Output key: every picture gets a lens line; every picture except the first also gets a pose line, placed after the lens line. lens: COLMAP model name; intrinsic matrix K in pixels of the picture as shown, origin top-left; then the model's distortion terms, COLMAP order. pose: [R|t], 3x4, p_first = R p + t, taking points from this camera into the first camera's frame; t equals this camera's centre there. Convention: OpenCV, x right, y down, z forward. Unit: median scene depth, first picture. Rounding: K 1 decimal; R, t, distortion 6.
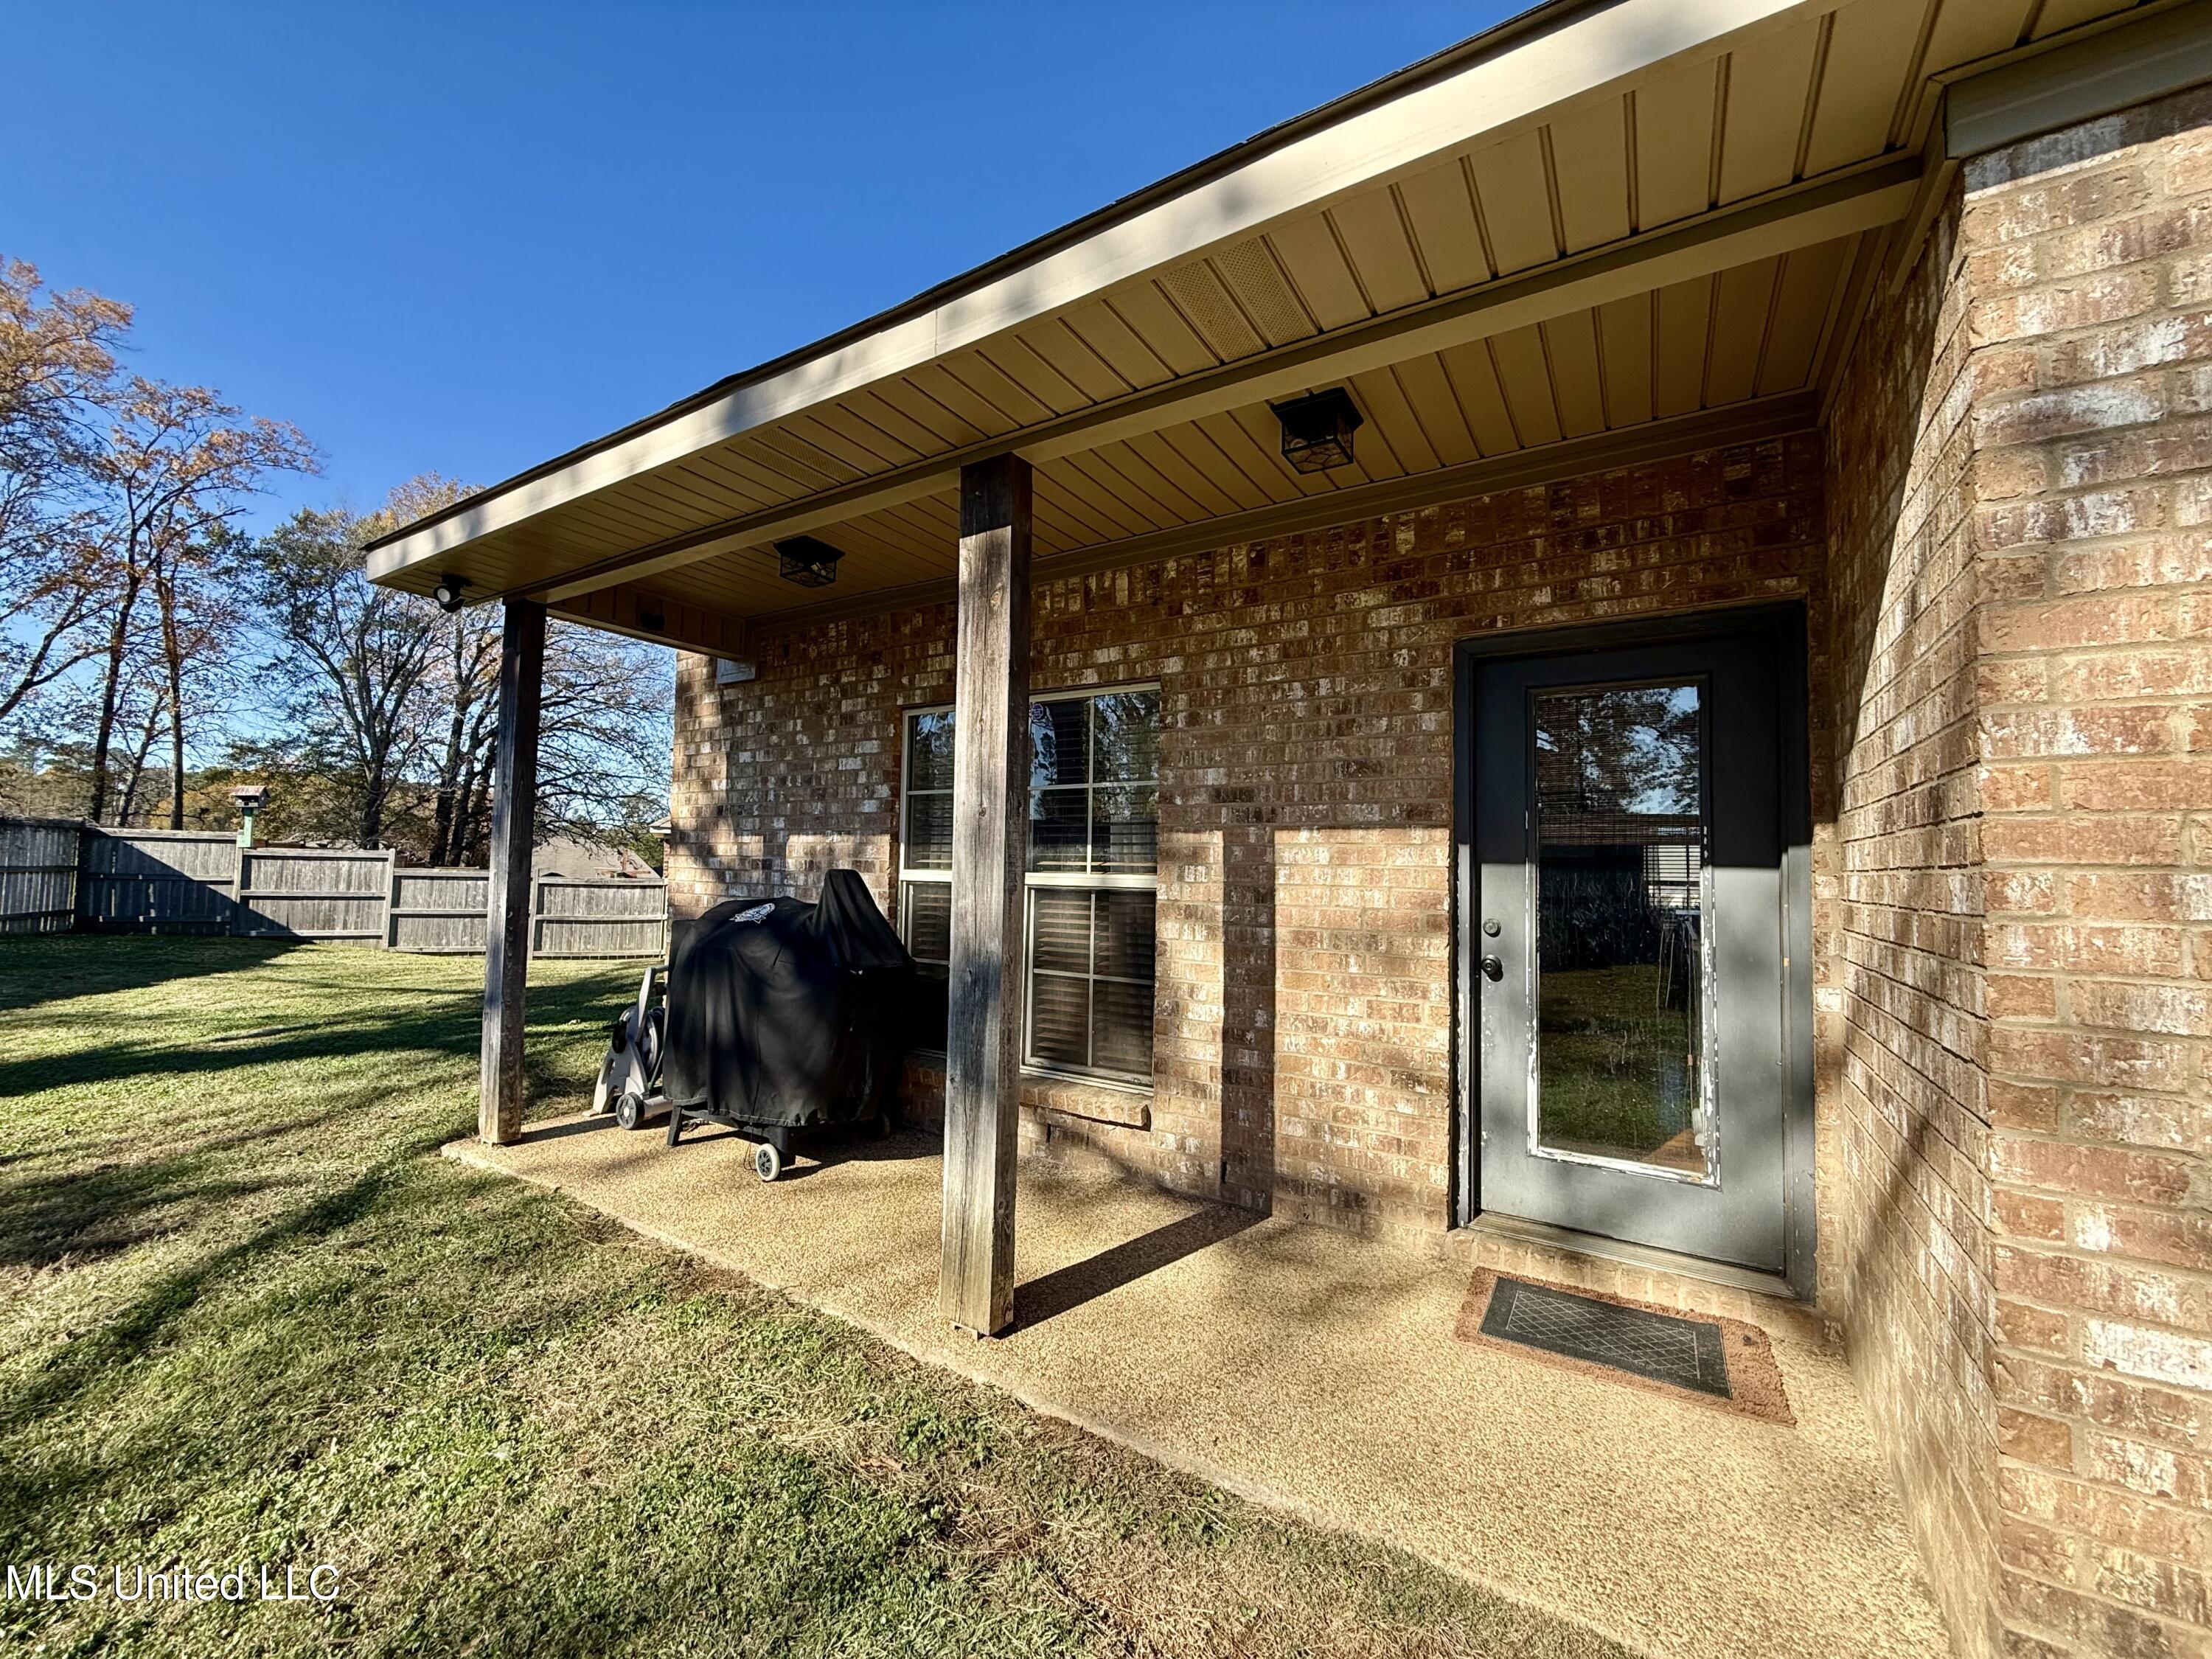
lens RADIAL K [[877.1, 0, 1100.5], [0, 877.1, 827.7], [0, 0, 1]] dist [-0.000901, 0.000205]
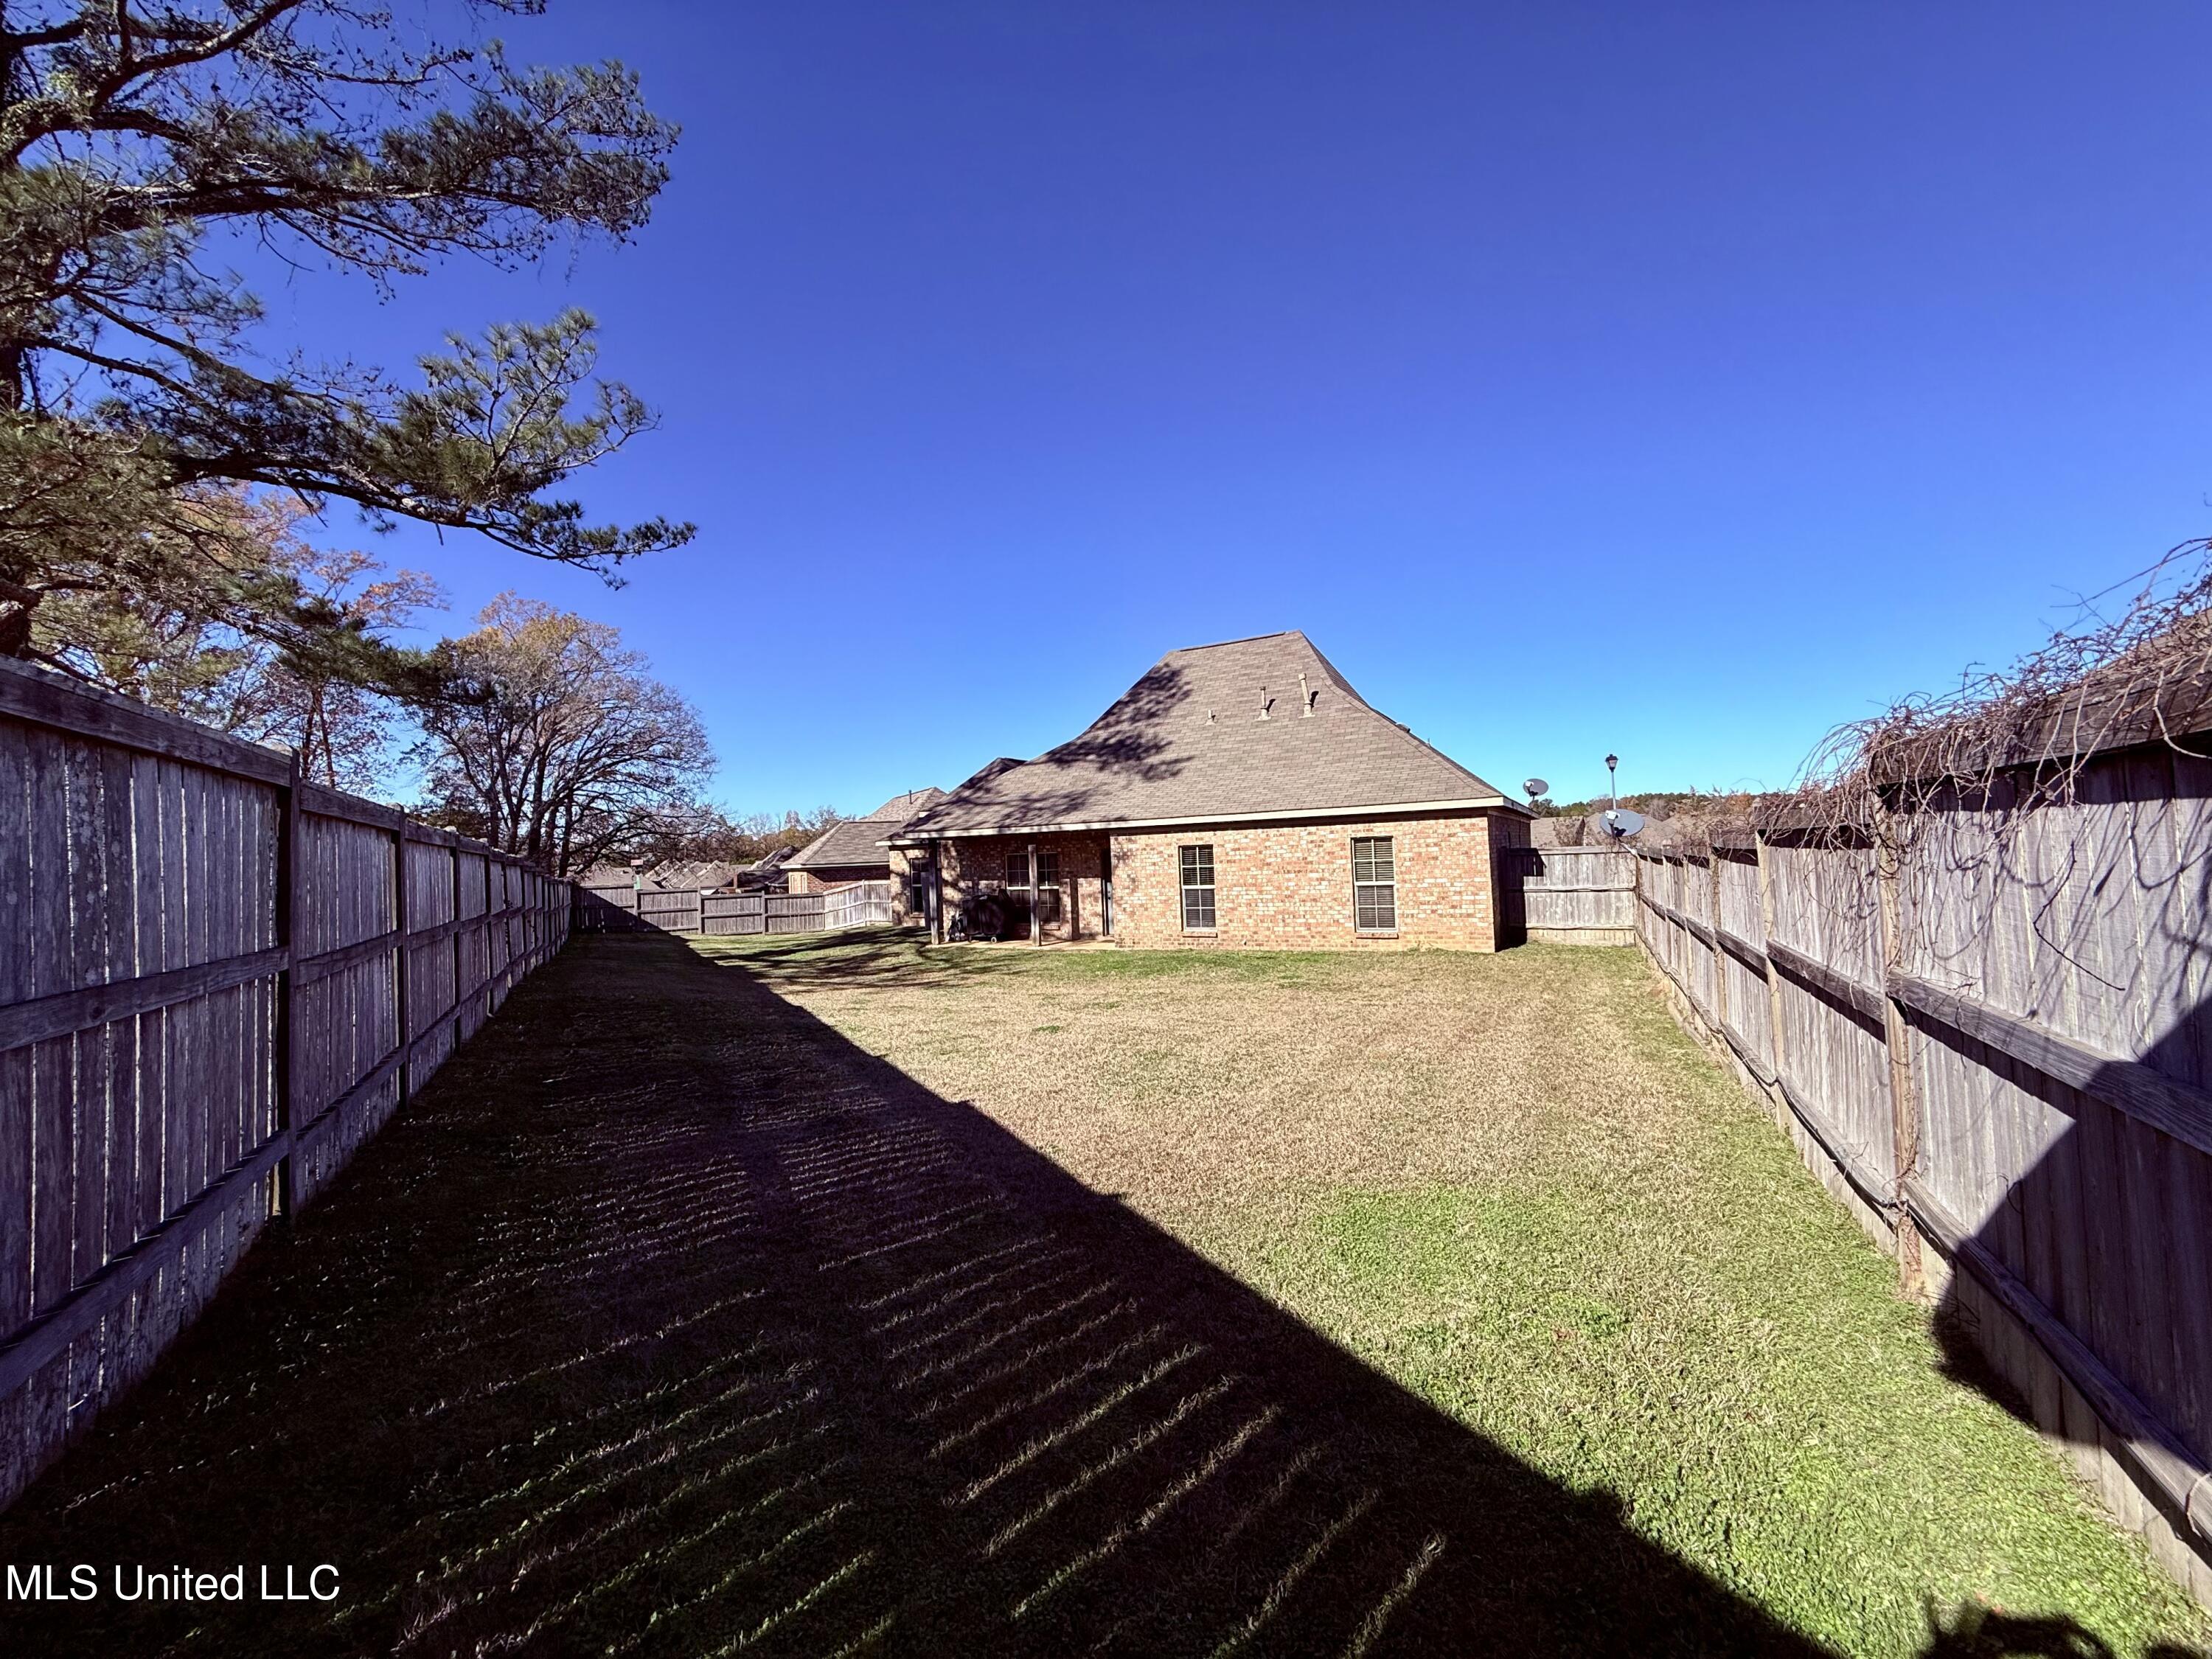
lens RADIAL K [[877.1, 0, 1100.5], [0, 877.1, 827.7], [0, 0, 1]] dist [-0.000901, 0.000205]
pose [[0.995794, -0.055224, 0.073102, -0.052214], [0.053911, 0.998349, 0.019813, -0.318772], [-0.074076, -0.015788, 0.997128, -3.495787]]
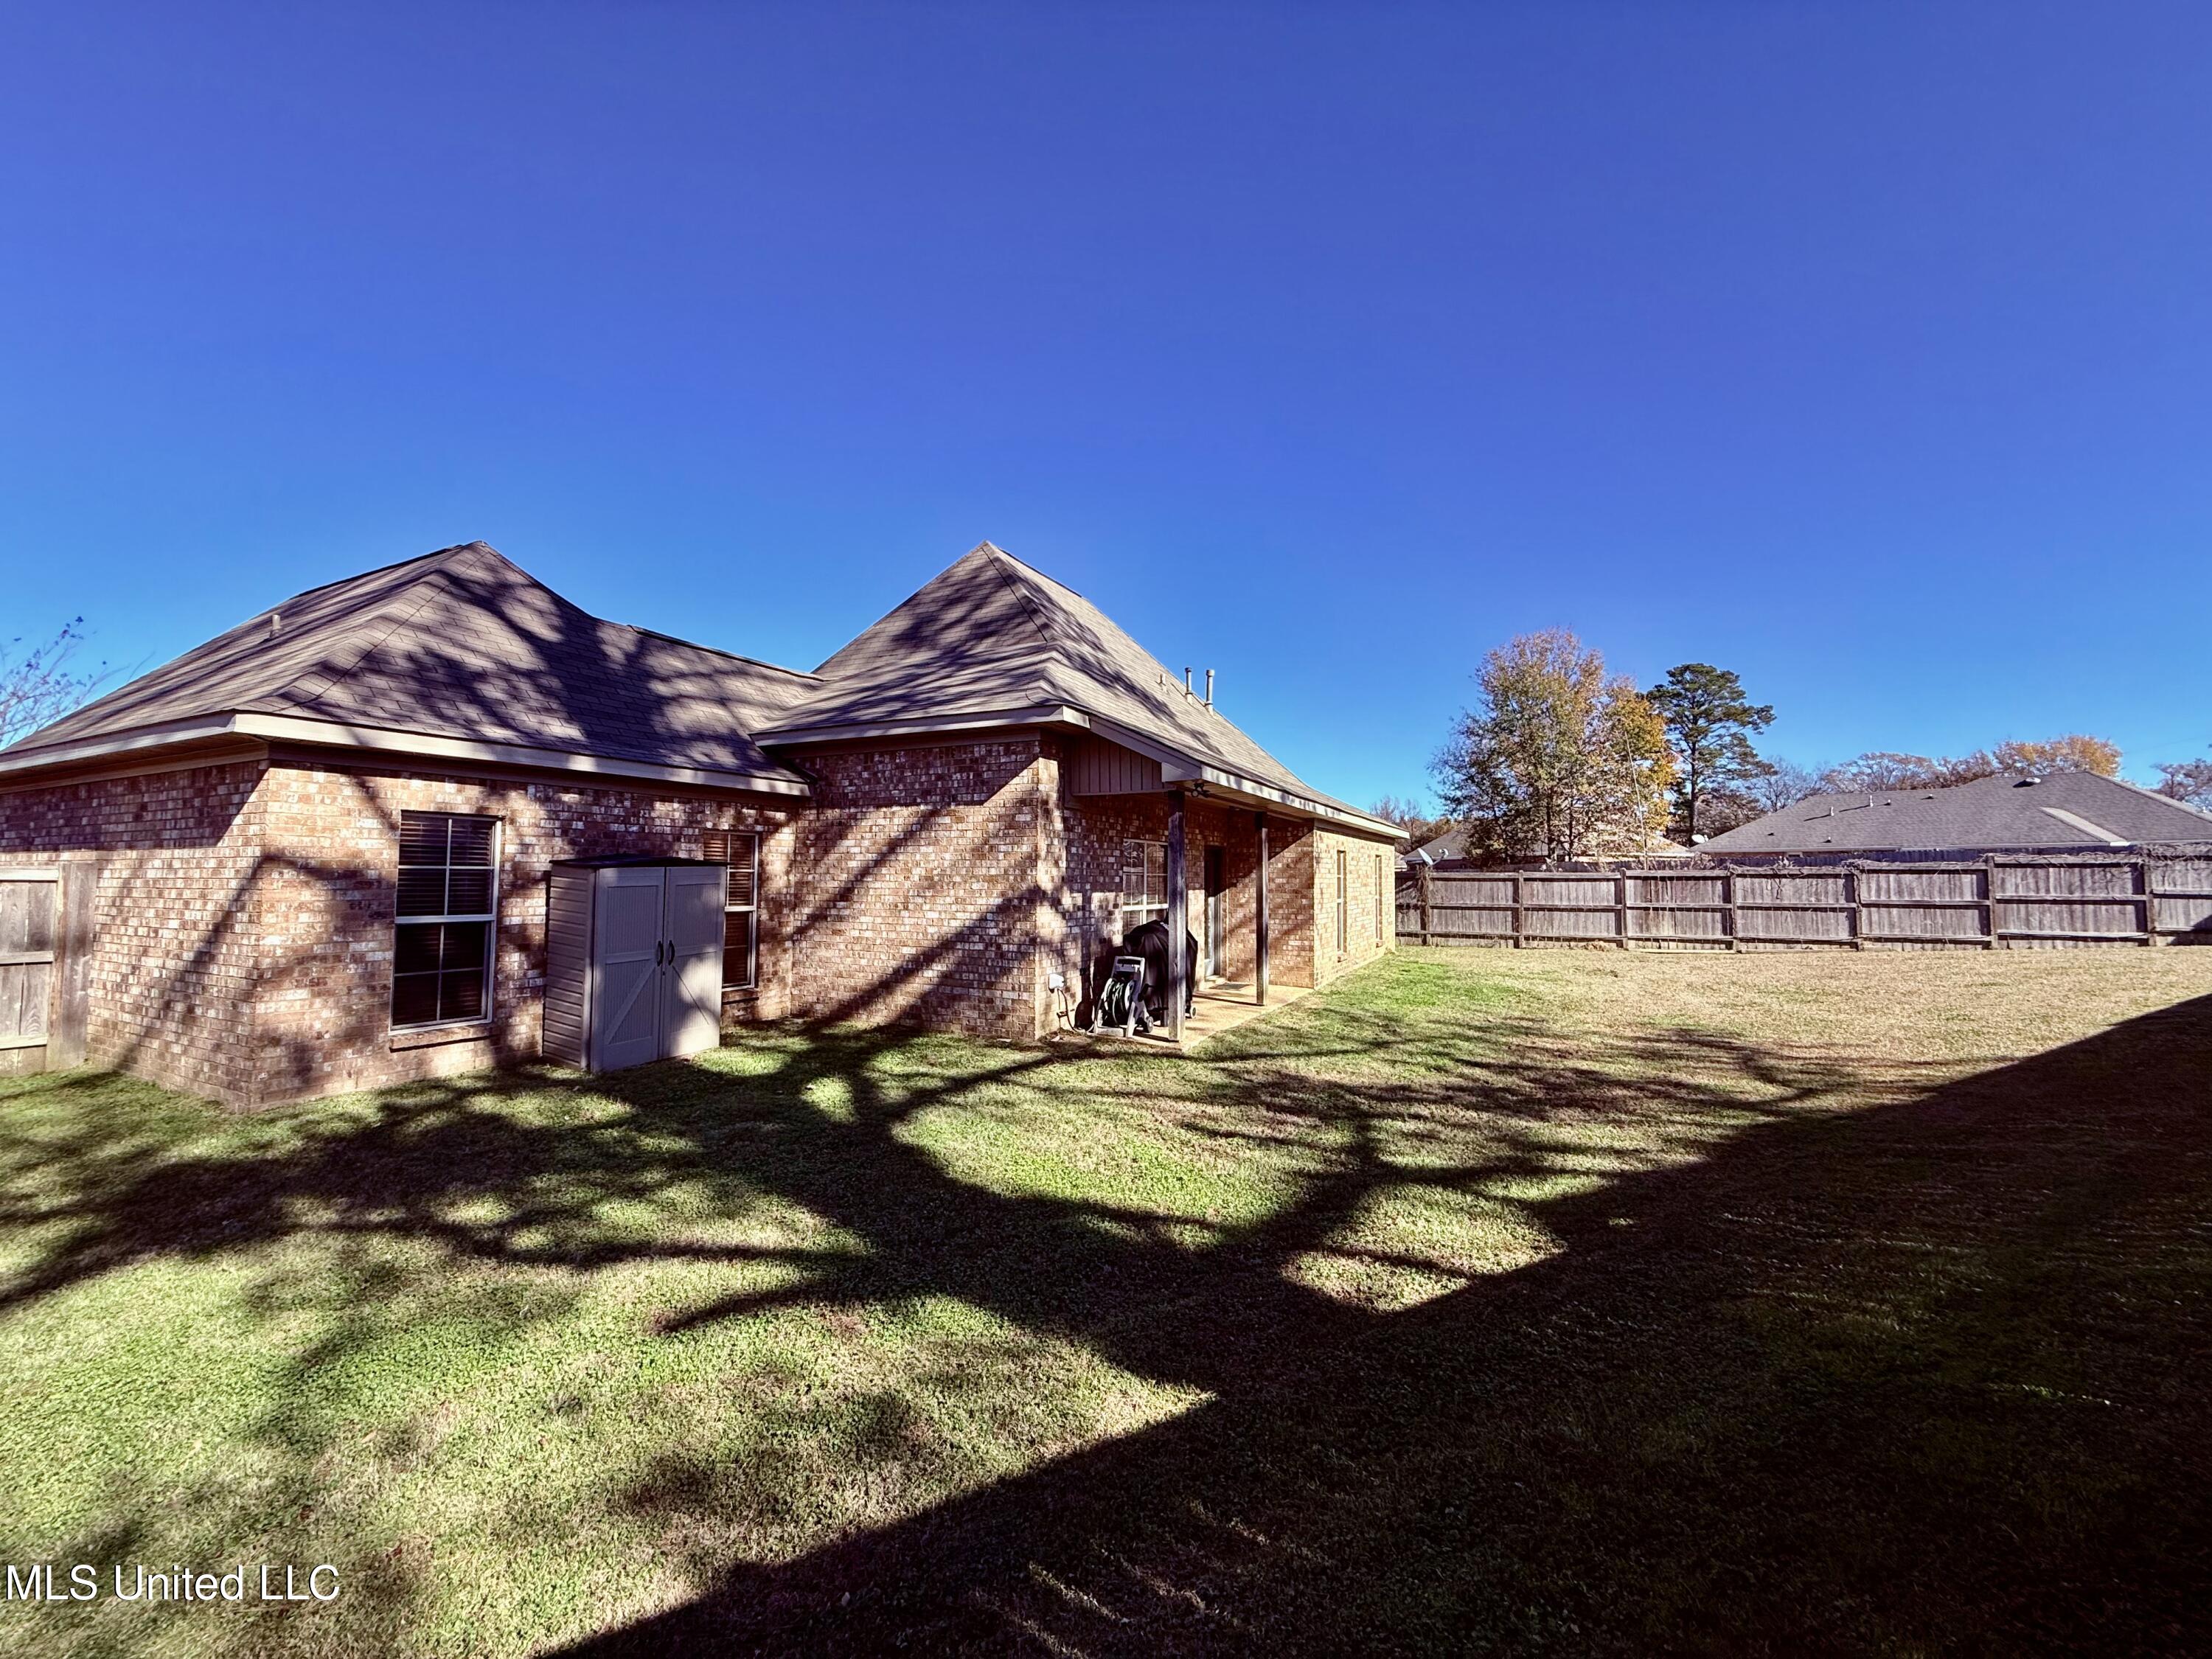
lens RADIAL K [[877.1, 0, 1100.5], [0, 877.1, 827.7], [0, 0, 1]] dist [-0.000901, 0.000205]
pose [[-0.075542, 0.039212, 0.996371, -2.339618], [-0.055704, 0.997500, -0.043479, -0.053250], [-0.995586, -0.058786, -0.073169, 1.129454]]
